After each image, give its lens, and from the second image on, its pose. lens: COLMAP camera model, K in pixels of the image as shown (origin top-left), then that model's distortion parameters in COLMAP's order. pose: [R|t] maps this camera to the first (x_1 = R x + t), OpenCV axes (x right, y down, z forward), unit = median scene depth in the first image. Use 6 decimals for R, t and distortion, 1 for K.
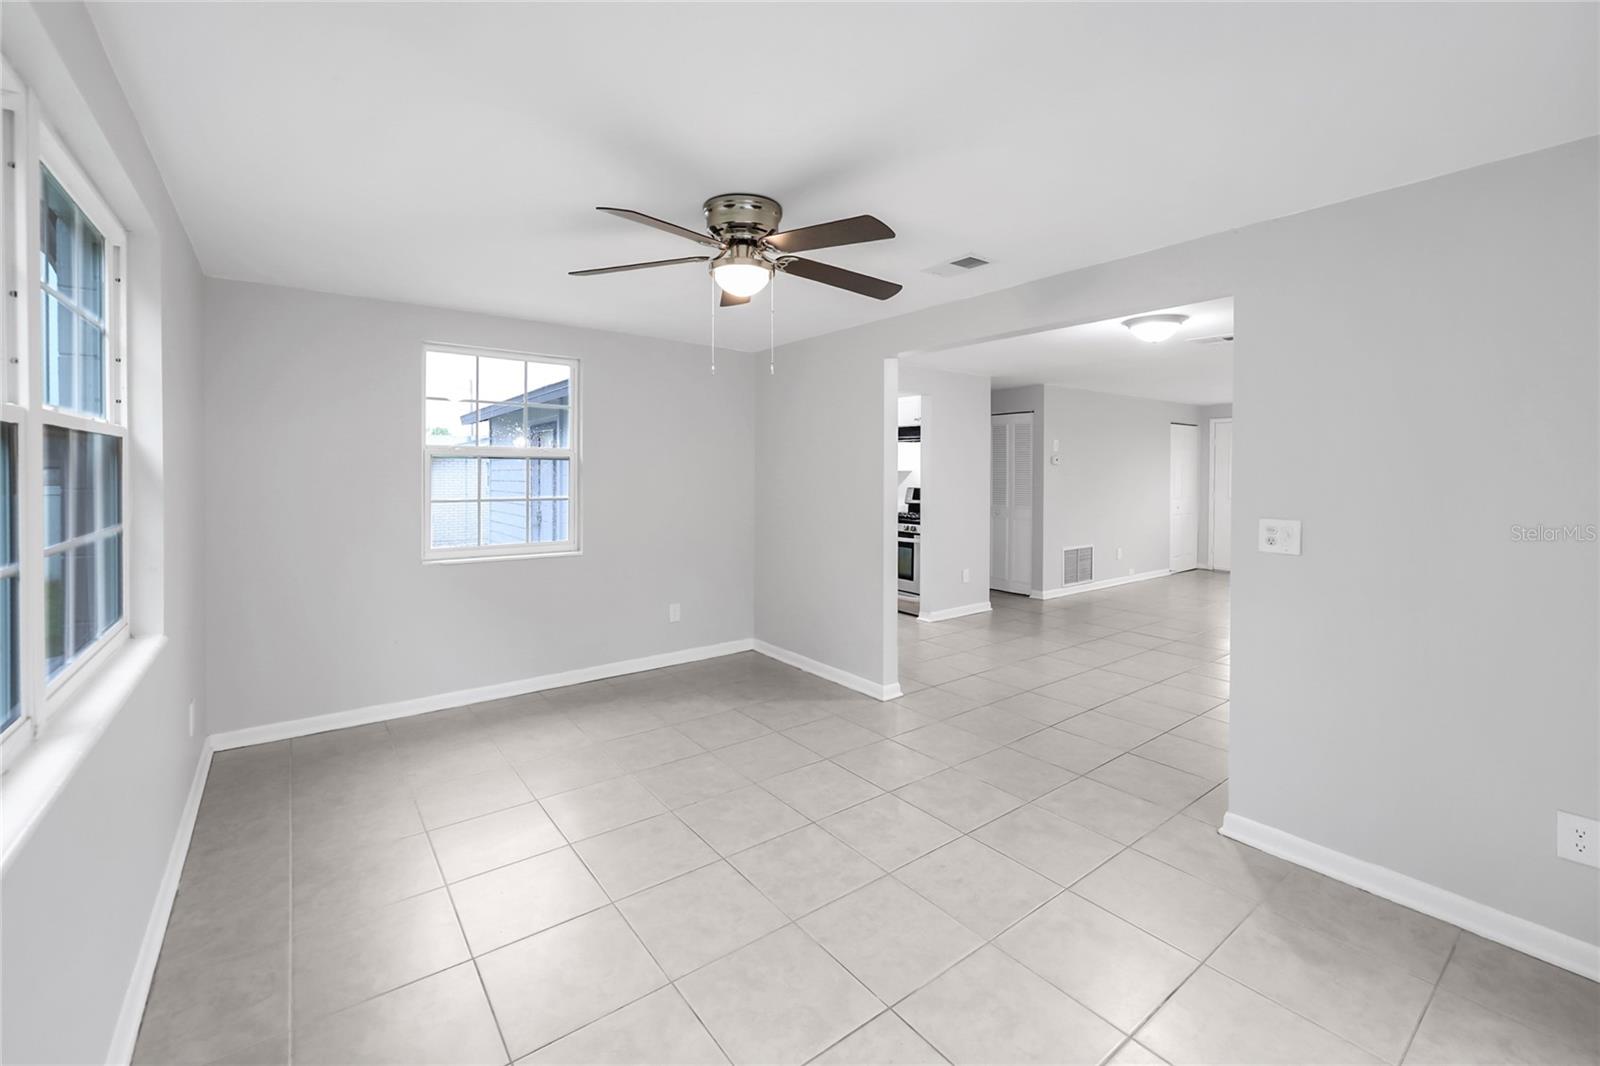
lens RADIAL K [[656.3, 0, 794.3], [0, 656.3, 490.7], [0, 0, 1]] dist [-0.006111, -0.000019]
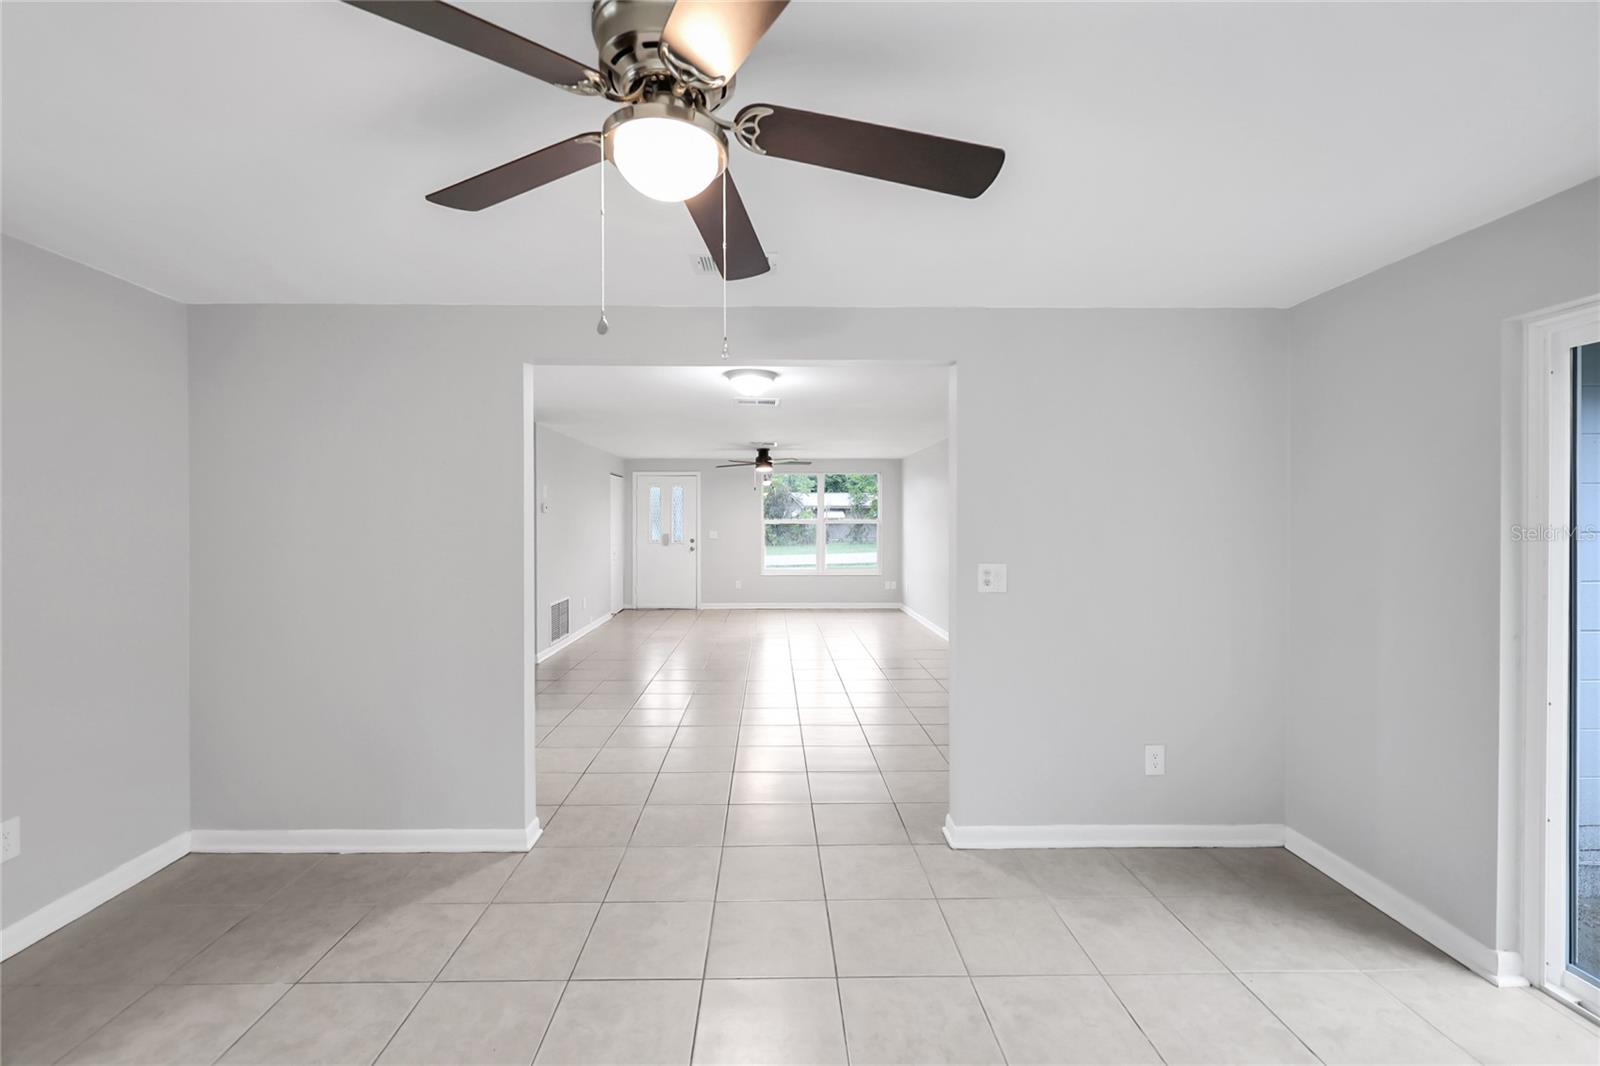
lens RADIAL K [[656.3, 0, 795.1], [0, 656.3, 525.4], [0, 0, 1]] dist [-0.006111, -0.000019]
pose [[0.588669, -0.007023, 0.808343, -0.273552], [0.022257, 0.999724, -0.007523, -0.015536], [-0.808067, 0.022420, 0.588663, 0.371684]]
